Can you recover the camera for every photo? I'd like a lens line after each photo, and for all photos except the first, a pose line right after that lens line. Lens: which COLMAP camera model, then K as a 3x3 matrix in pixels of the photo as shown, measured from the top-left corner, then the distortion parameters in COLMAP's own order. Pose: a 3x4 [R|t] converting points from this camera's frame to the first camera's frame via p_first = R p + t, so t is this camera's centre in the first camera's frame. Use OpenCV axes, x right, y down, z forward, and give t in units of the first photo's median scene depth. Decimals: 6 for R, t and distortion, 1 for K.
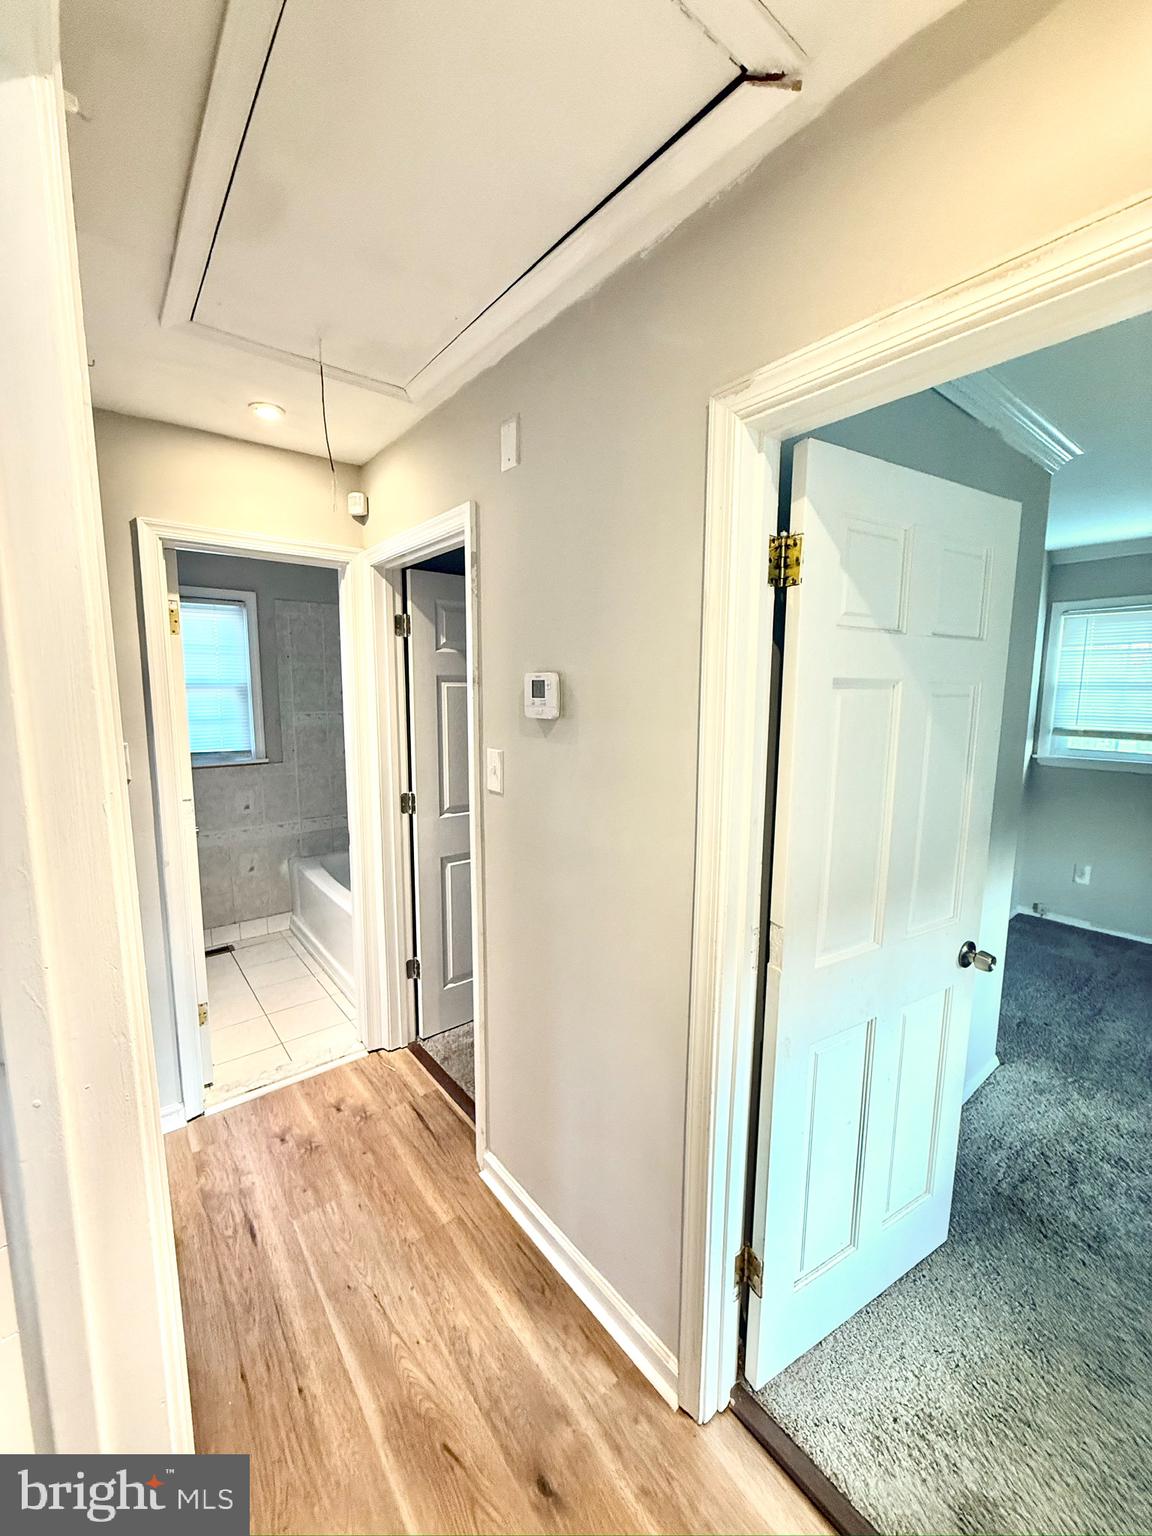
lens RADIAL K [[612.6, 0, 571.5], [0, 612.6, 766.0], [0, 0, 1]] dist [0.002295, 0.000406]
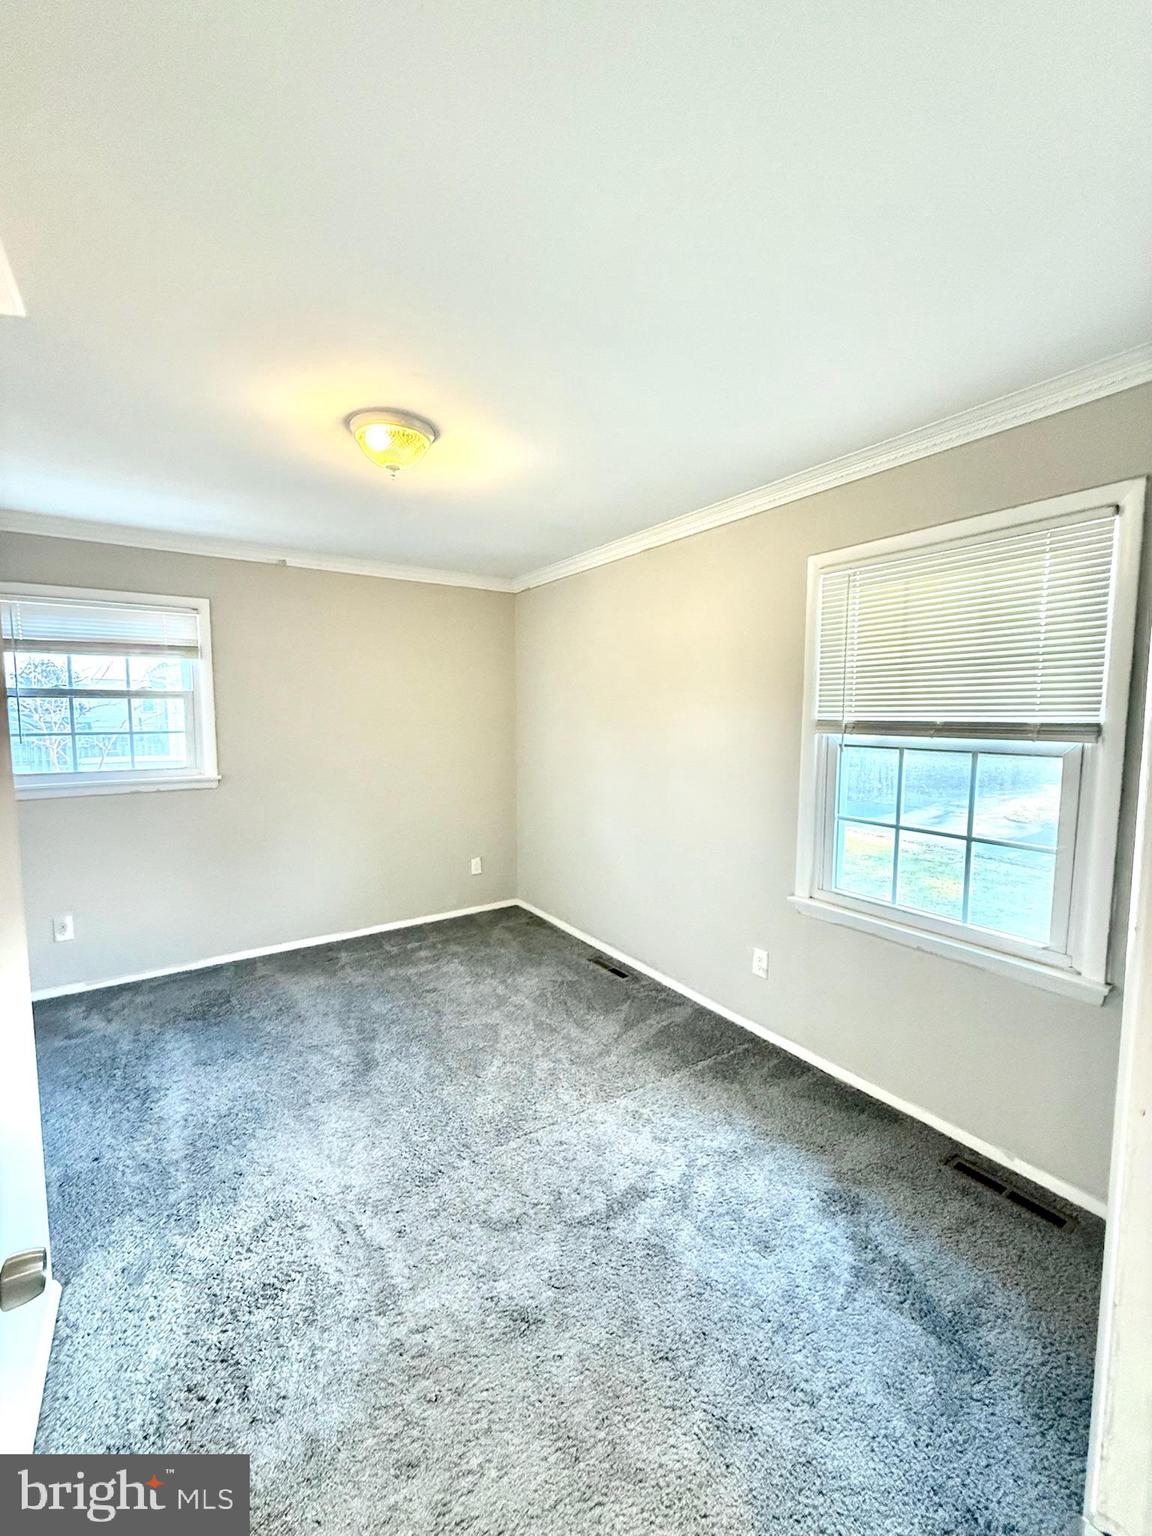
lens RADIAL K [[612.6, 0, 575.9], [0, 612.6, 768.5], [0, 0, 1]] dist [0.002295, 0.000406]
pose [[0.083162, -0.089161, 0.992539, 0.165307], [0.127633, 0.988740, 0.078125, -0.009006], [-0.988329, 0.120183, 0.093605, 0.349386]]
